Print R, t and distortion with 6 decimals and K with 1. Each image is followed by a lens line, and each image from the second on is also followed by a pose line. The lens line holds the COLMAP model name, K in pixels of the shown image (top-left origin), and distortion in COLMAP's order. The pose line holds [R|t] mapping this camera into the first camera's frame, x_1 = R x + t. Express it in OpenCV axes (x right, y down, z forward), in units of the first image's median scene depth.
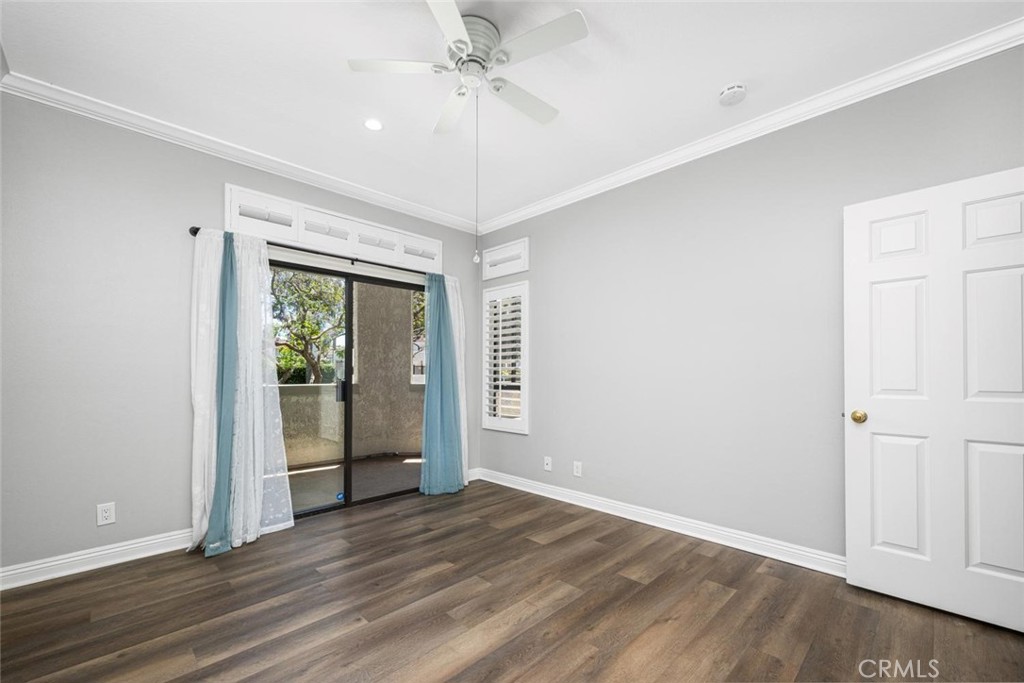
lens RADIAL K [[418.0, 0, 512.1], [0, 418.0, 362.9], [0, 0, 1]] dist [-0.000123, 0.000007]
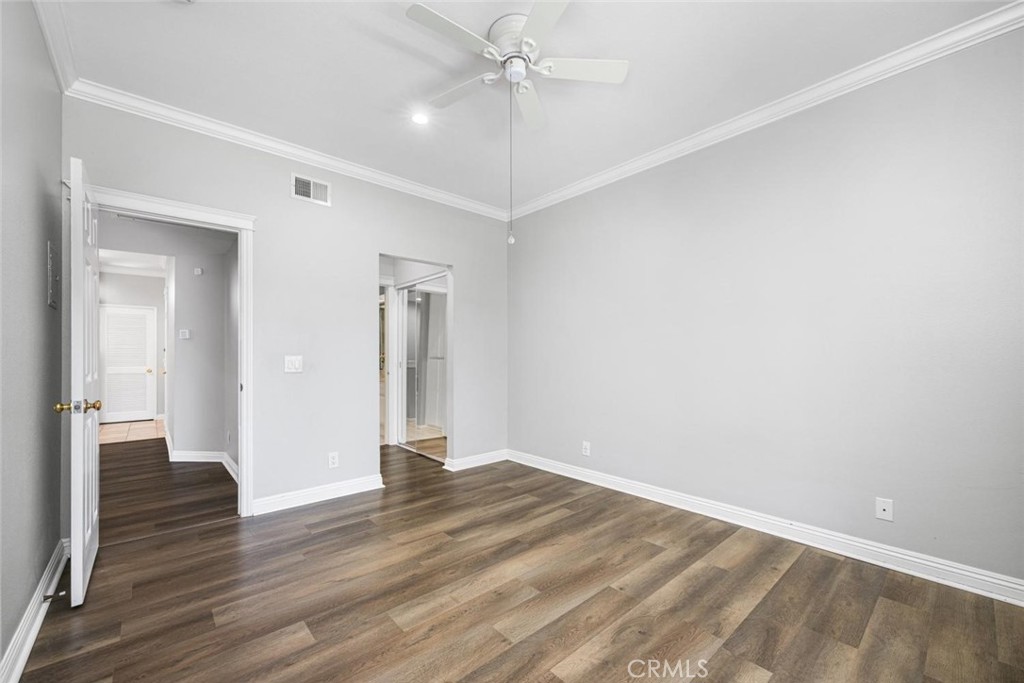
lens RADIAL K [[409.5, 0, 512.0], [0, 409.5, 361.5], [0, 0, 1]] dist [0.000006, 0.000002]
pose [[-0.998371, 0.002647, 0.057000, -0.136711], [0.002208, 0.999967, -0.007762, 0.038513], [-0.057018, -0.007624, -0.998344, 1.874508]]
